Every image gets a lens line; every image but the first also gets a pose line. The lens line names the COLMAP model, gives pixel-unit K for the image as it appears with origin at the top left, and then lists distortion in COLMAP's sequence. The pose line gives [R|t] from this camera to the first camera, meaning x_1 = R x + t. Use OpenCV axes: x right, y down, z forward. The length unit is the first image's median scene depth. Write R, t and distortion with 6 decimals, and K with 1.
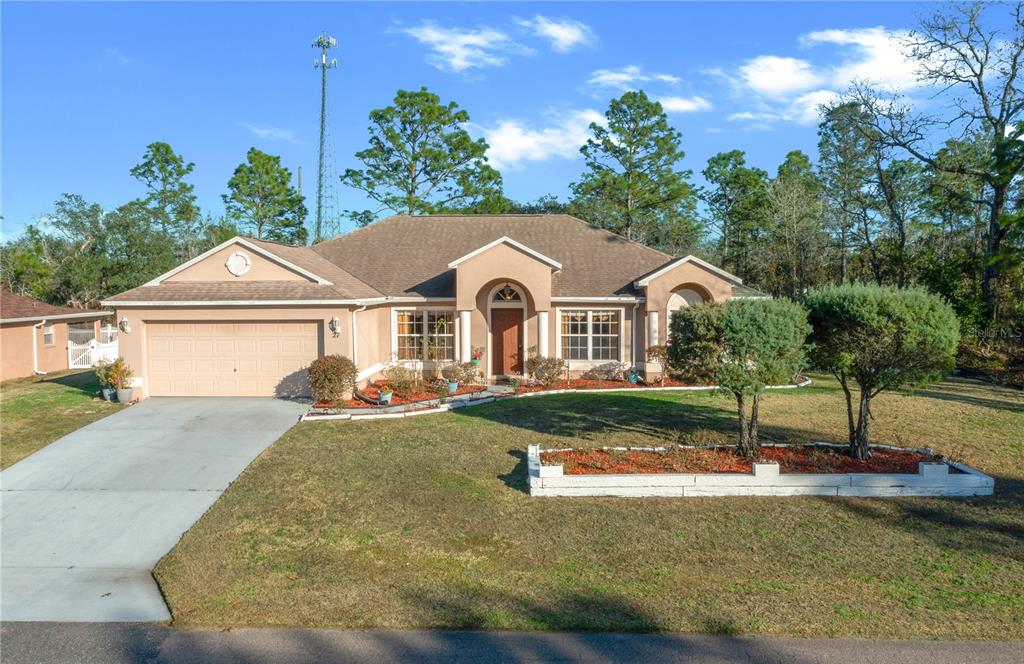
lens RADIAL K [[819.1, 0, 512.0], [0, 819.1, 332.0], [0, 0, 1]] dist [-0.041599, 0.008202]
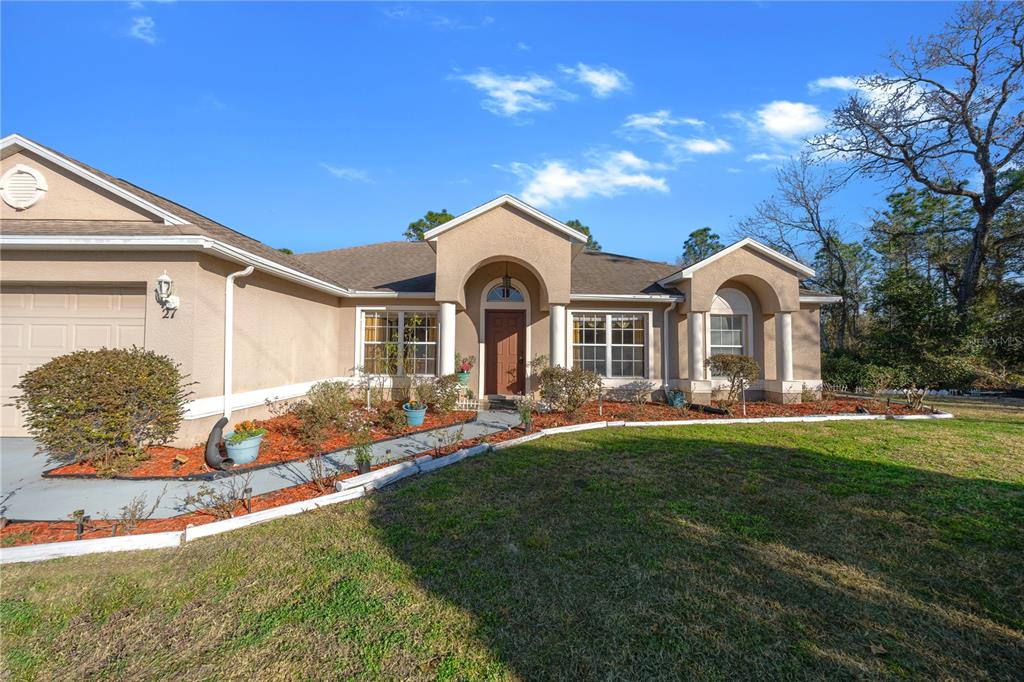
lens RADIAL K [[364.1, 0, 511.2], [0, 364.1, 337.9], [0, 0, 1]] dist [-0.008499, 0.000277]
pose [[0.998785, 0.013809, 0.047304, -0.016338], [-0.009279, 0.995464, -0.094687, 0.031465], [-0.048397, 0.094133, 0.994383, 0.654985]]
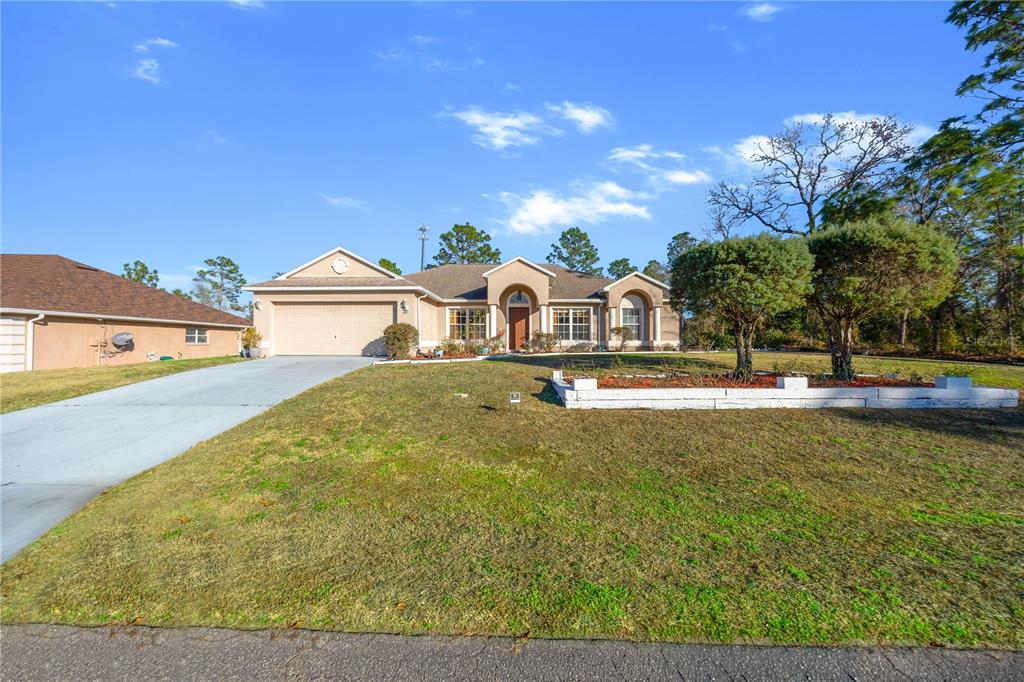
lens RADIAL K [[365.5, 0, 511.1], [0, 365.5, 338.1], [0, 0, 1]] dist [-0.010204, -0.000299]
pose [[0.999922, 0.004088, 0.011776, -0.029172], [-0.003257, 0.997563, -0.069696, 0.080533], [-0.012032, 0.069652, 0.997499, 0.298437]]
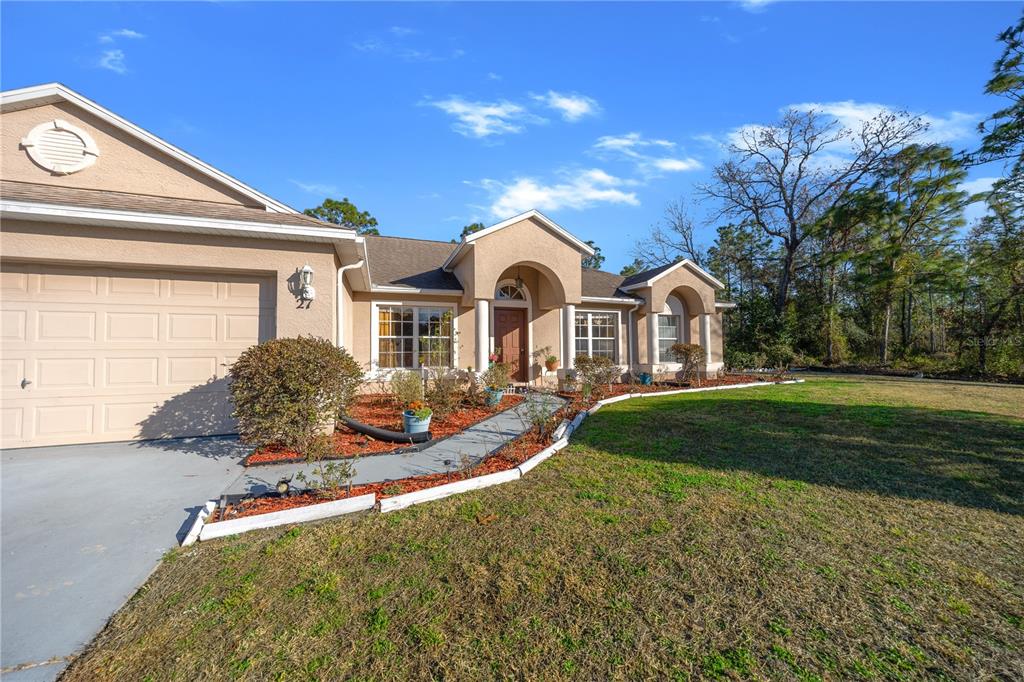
lens RADIAL K [[365.5, 0, 511.1], [0, 365.5, 338.1], [0, 0, 1]] dist [-0.010204, -0.000299]
pose [[0.929130, 0.008802, 0.369649, -0.152776], [0.025970, 0.995694, -0.088986, 0.039945], [-0.368840, 0.092279, 0.924901, 0.635915]]
